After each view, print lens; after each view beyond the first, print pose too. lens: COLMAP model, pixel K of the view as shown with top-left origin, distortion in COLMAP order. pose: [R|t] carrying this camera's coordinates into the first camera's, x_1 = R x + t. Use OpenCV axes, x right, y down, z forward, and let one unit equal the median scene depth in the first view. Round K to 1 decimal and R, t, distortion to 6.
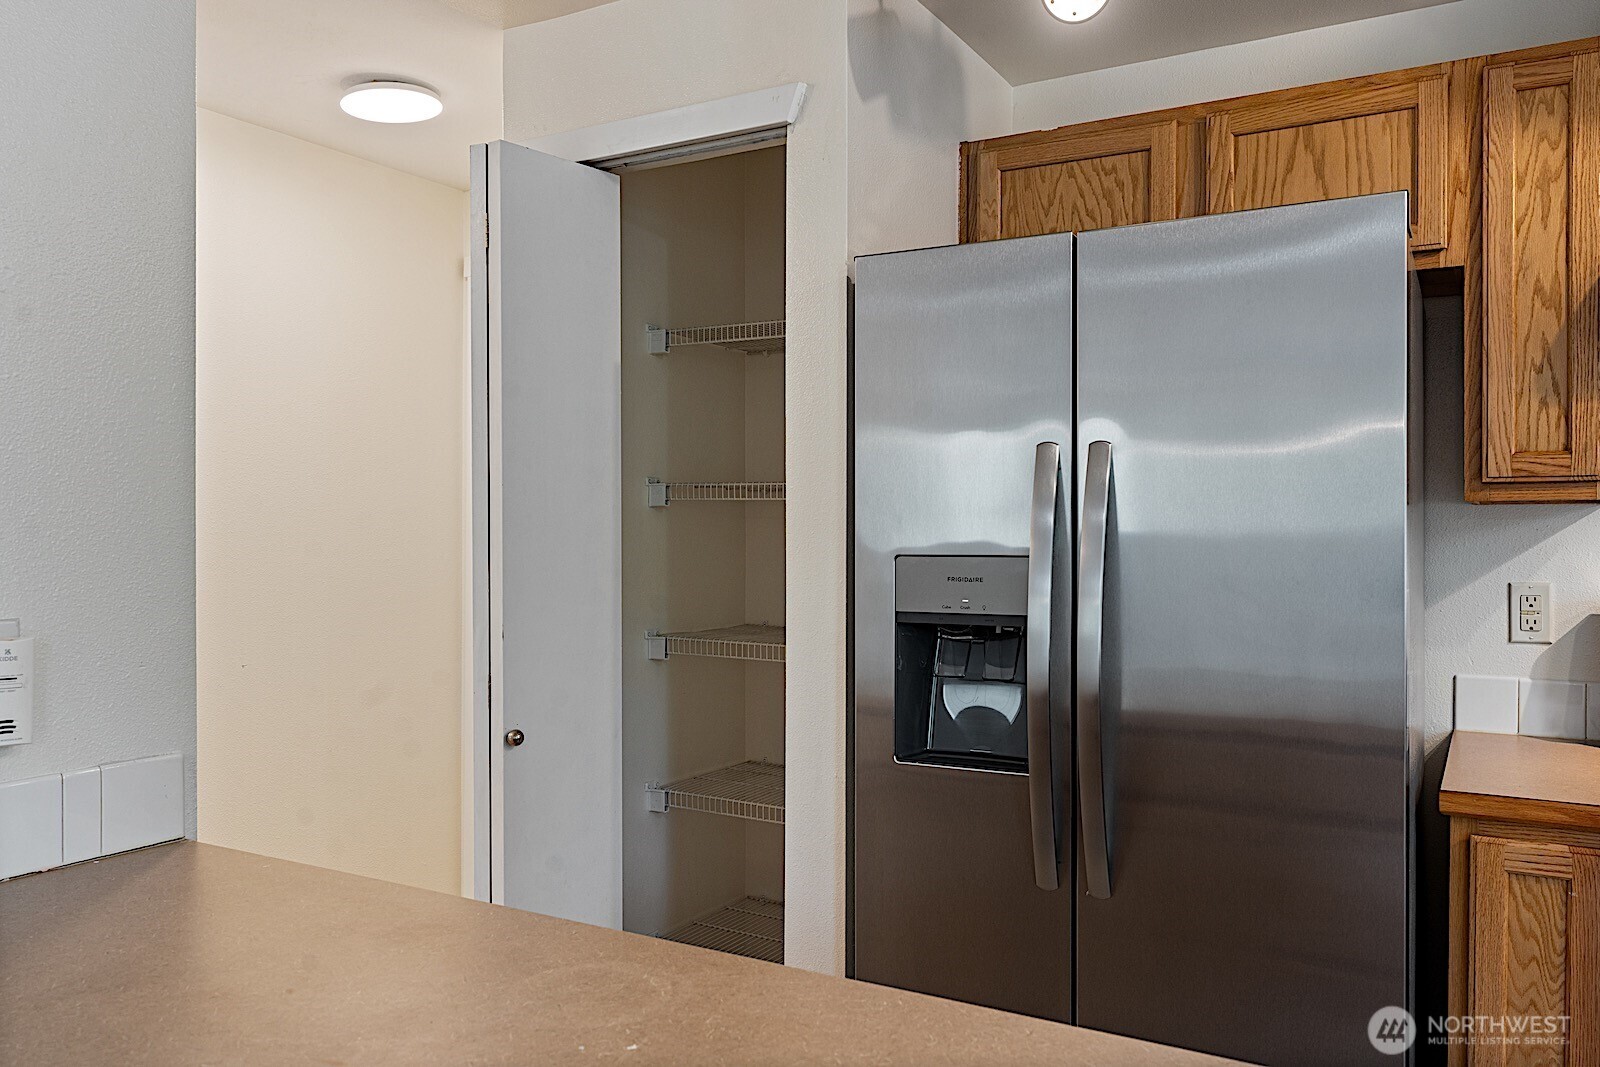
lens RADIAL K [[1210.1, 0, 803.2], [0, 1210.1, 537.7], [0, 0, 1]] dist [0.007381, -0.010524]
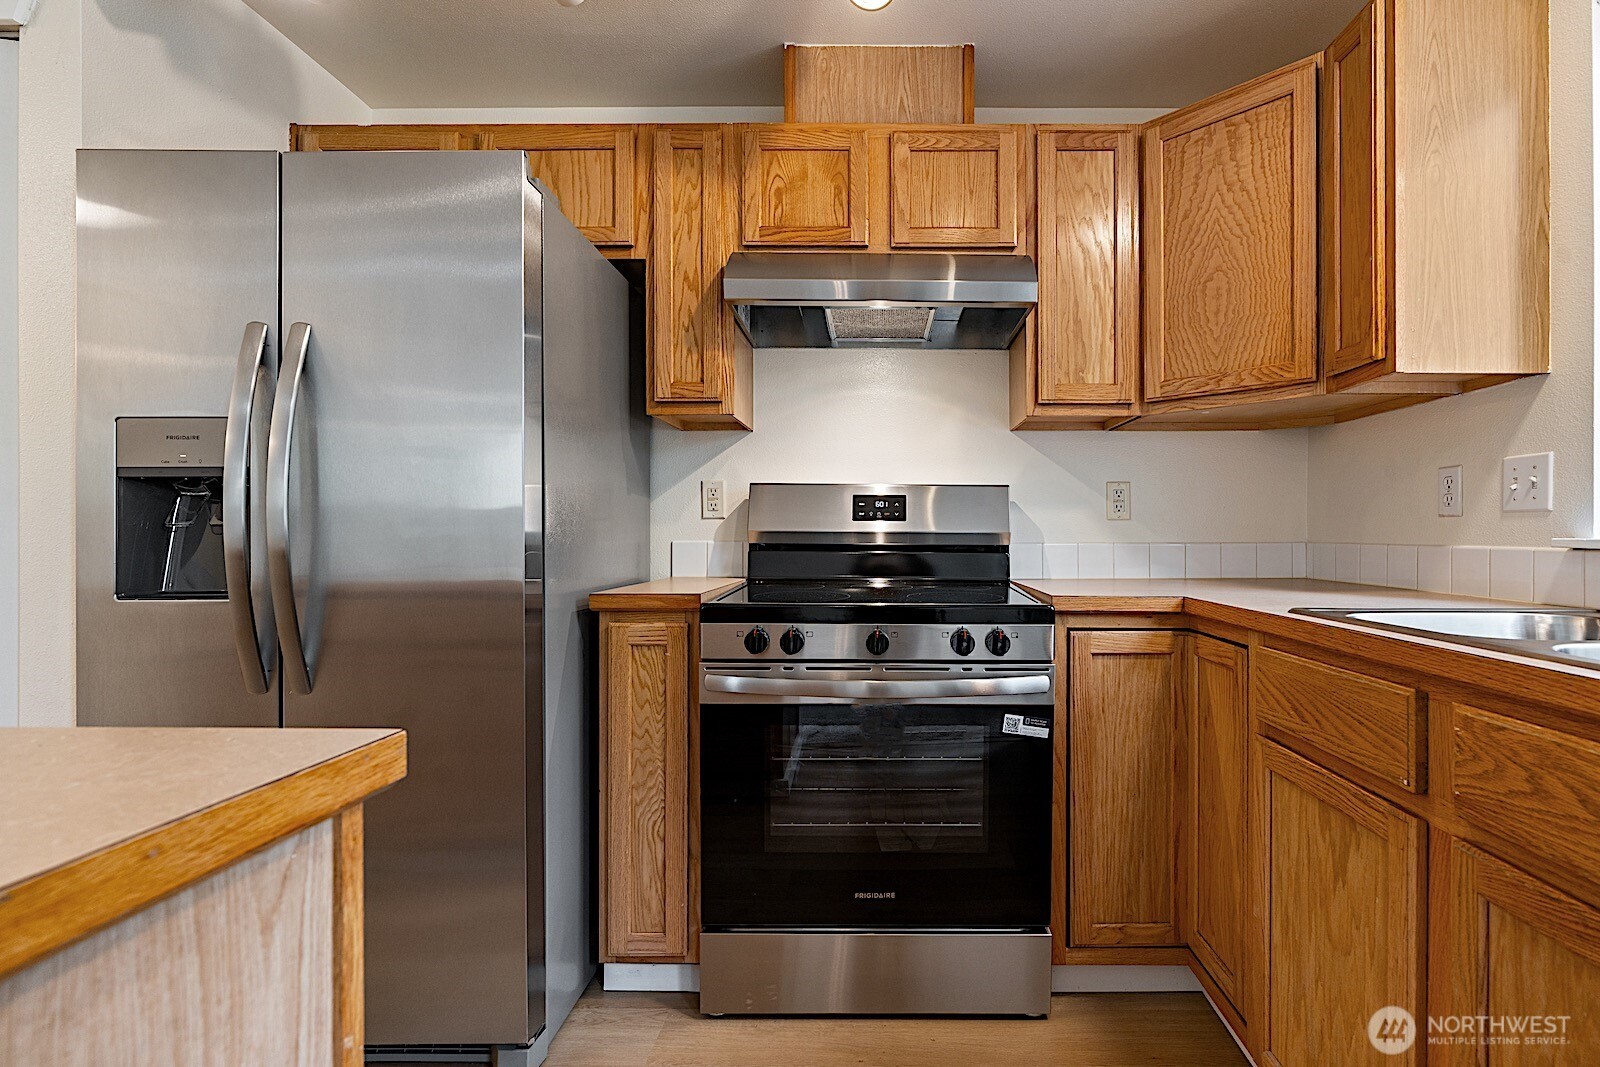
lens RADIAL K [[724.8, 0, 884.8], [0, 724.8, 538.5], [0, 0, 1]] dist [-0.012912, -0.000872]
pose [[0.865492, -0.005094, 0.500897, 0.353956], [0.005685, 0.999984, 0.000348, 0.127728], [-0.500890, 0.002546, 0.865507, 0.069304]]
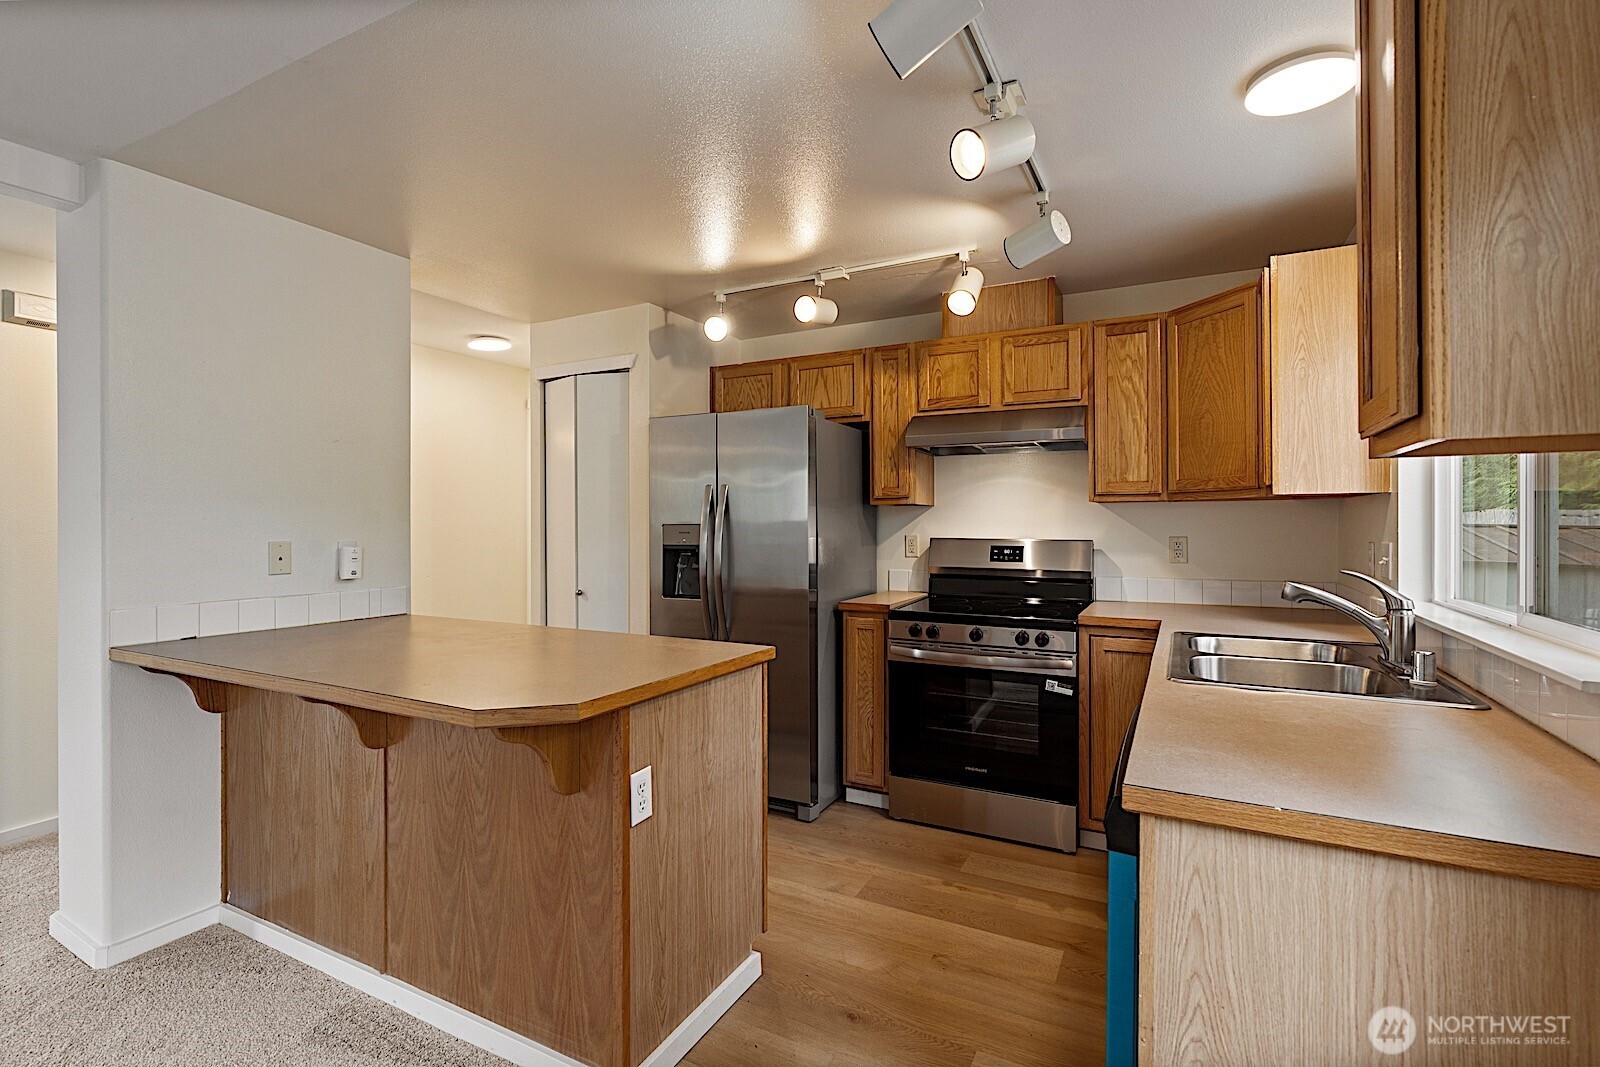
lens RADIAL K [[724.8, 0, 802.2], [0, 724.8, 525.2], [0, 0, 1]] dist [-0.012912, -0.000872]
pose [[0.999093, -0.004873, 0.042294, 0.321215], [0.005191, 0.999959, -0.007418, 0.029316], [-0.042256, 0.007631, 0.999078, -0.676917]]
